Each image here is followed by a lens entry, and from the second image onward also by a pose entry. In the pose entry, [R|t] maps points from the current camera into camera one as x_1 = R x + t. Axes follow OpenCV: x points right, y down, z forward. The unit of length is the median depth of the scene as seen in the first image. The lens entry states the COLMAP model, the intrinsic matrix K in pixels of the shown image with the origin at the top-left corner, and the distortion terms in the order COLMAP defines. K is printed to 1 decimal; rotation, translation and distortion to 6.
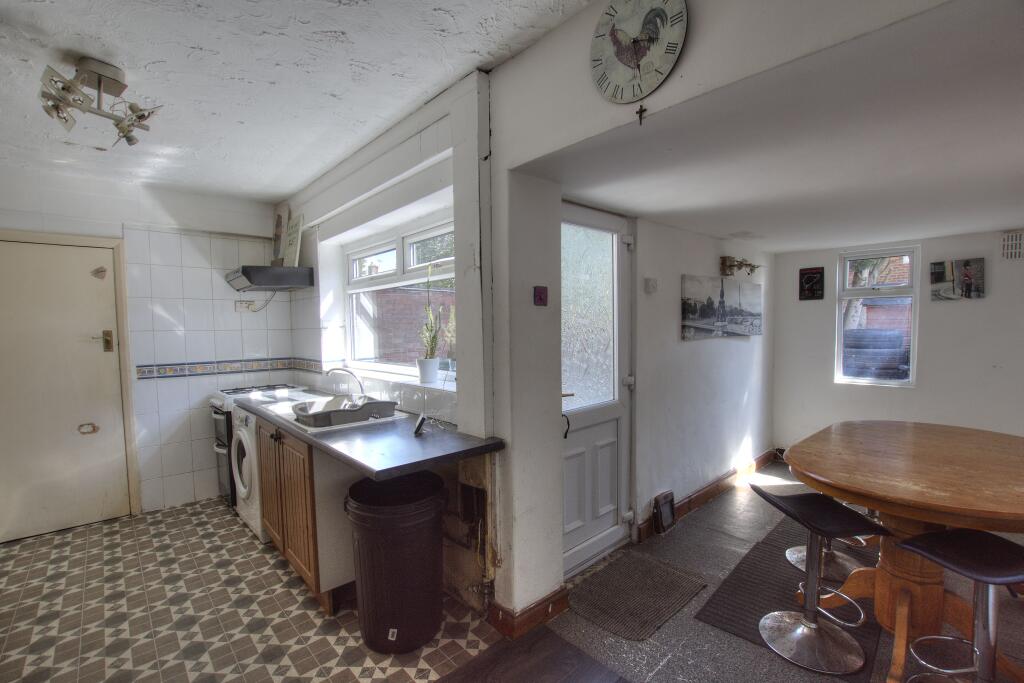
lens RADIAL K [[458.6, 0, 503.7], [0, 458.6, 346.3], [0, 0, 1]] dist [-0.000929, 0.001490]
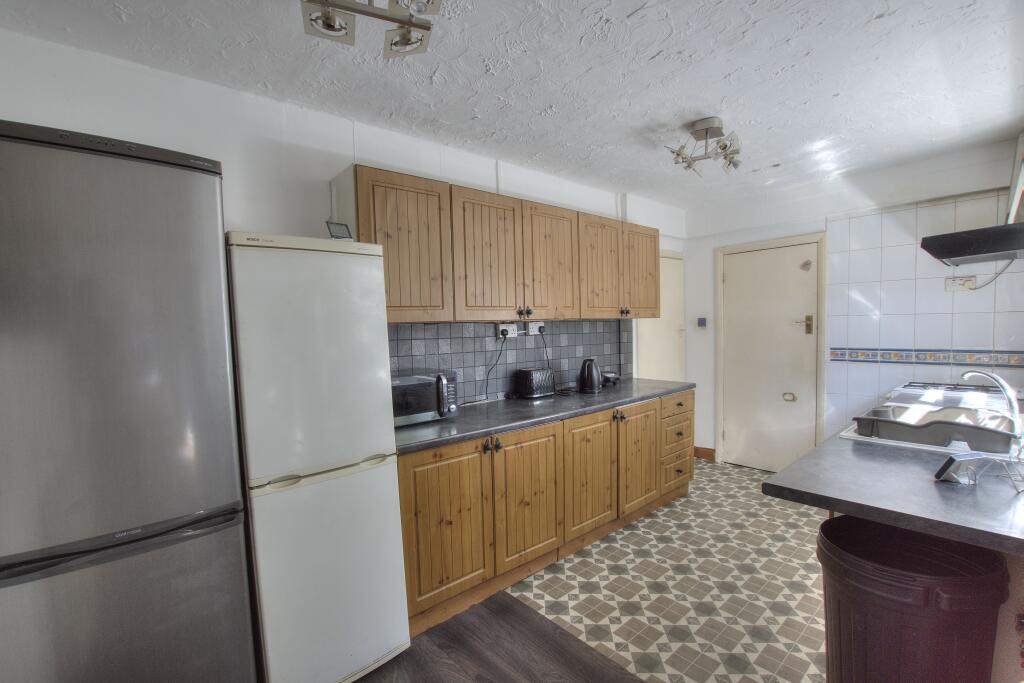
lens RADIAL K [[458.6, 0, 508.9], [0, 458.6, 345.7], [0, 0, 1]] dist [-0.000929, 0.001490]
pose [[0.014985, 0.061543, -0.997992, 0.279653], [-0.016329, 0.997986, 0.061298, -0.017697], [0.999754, 0.015377, 0.015960, 0.237457]]
